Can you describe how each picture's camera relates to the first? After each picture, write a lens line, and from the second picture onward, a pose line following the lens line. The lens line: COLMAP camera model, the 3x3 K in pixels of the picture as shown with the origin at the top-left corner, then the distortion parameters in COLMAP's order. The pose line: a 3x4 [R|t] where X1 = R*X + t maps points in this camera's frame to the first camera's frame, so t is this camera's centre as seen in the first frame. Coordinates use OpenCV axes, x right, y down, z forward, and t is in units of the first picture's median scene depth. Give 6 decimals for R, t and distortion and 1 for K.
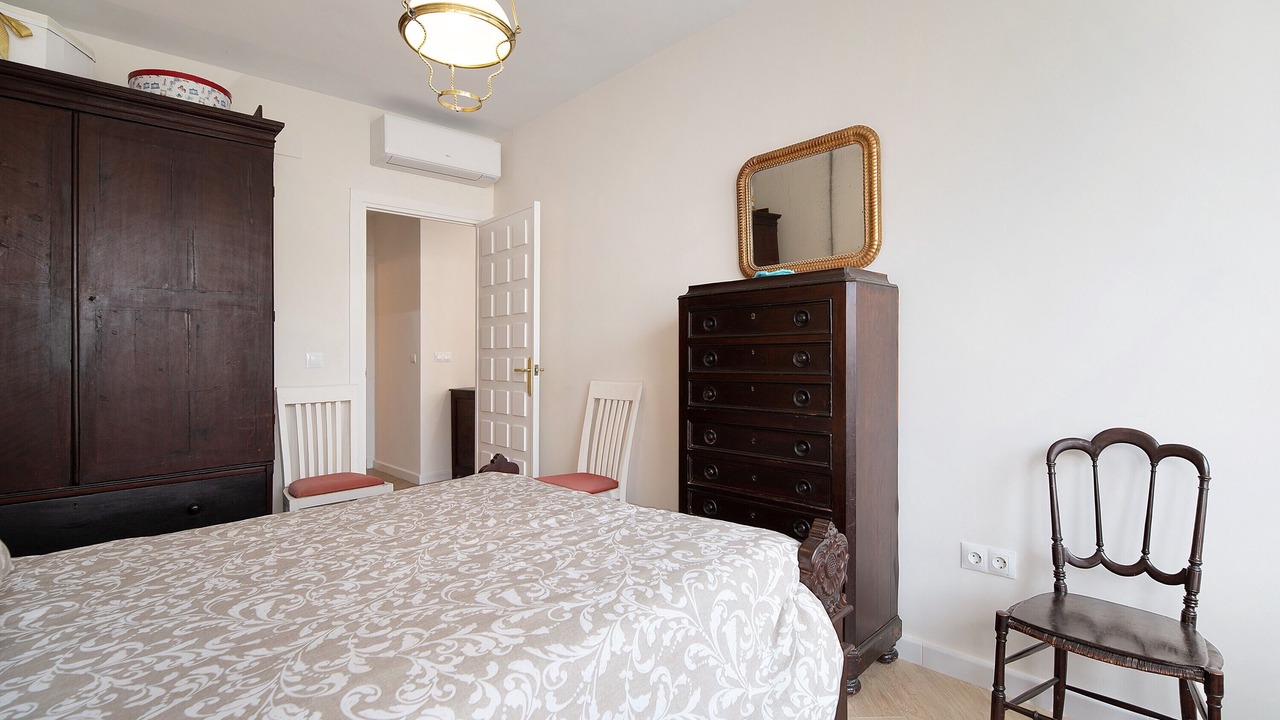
lens RADIAL K [[584.1, 0, 640.7], [0, 584.1, 357.3], [0, 0, 1]] dist [-0.005650, -0.000912]
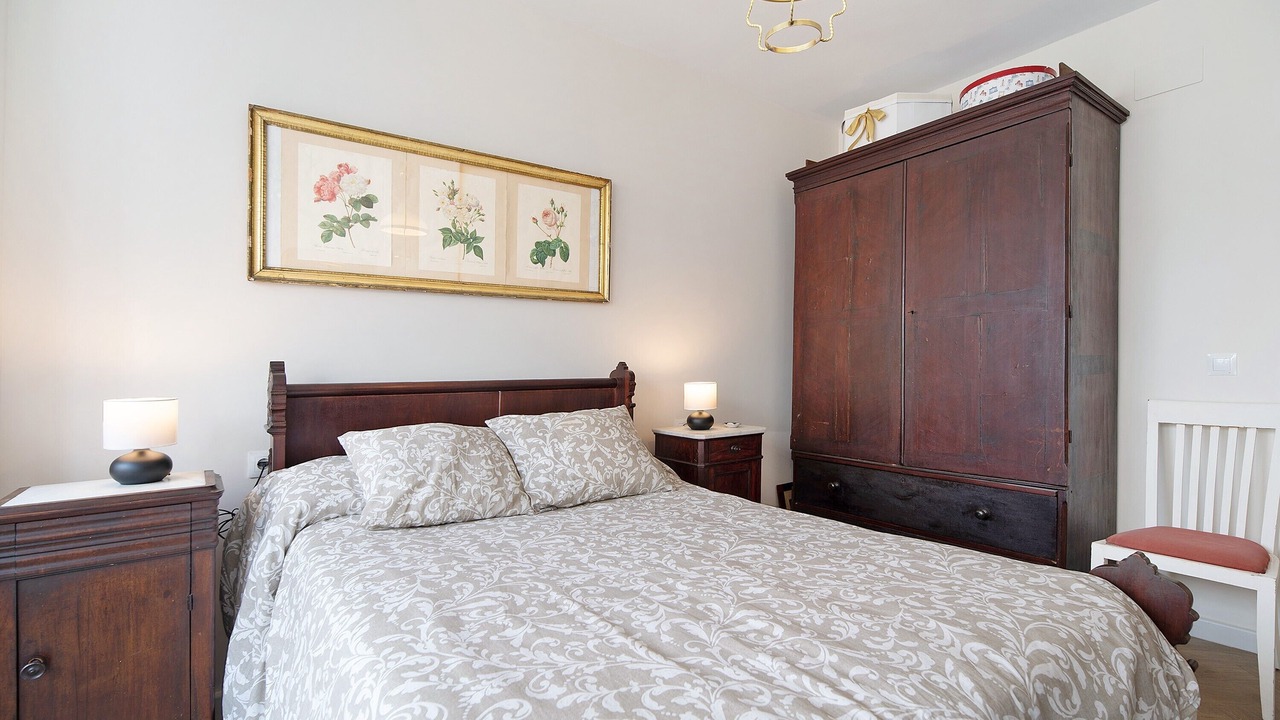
lens RADIAL K [[584.1, 0, 638.3], [0, 584.1, 363.3], [0, 0, 1]] dist [-0.005650, -0.000912]
pose [[-0.159969, 0.009542, -0.987076, 0.548842], [0.005972, 0.999944, 0.008699, -0.016876], [0.987104, -0.004503, -0.160017, 1.059926]]
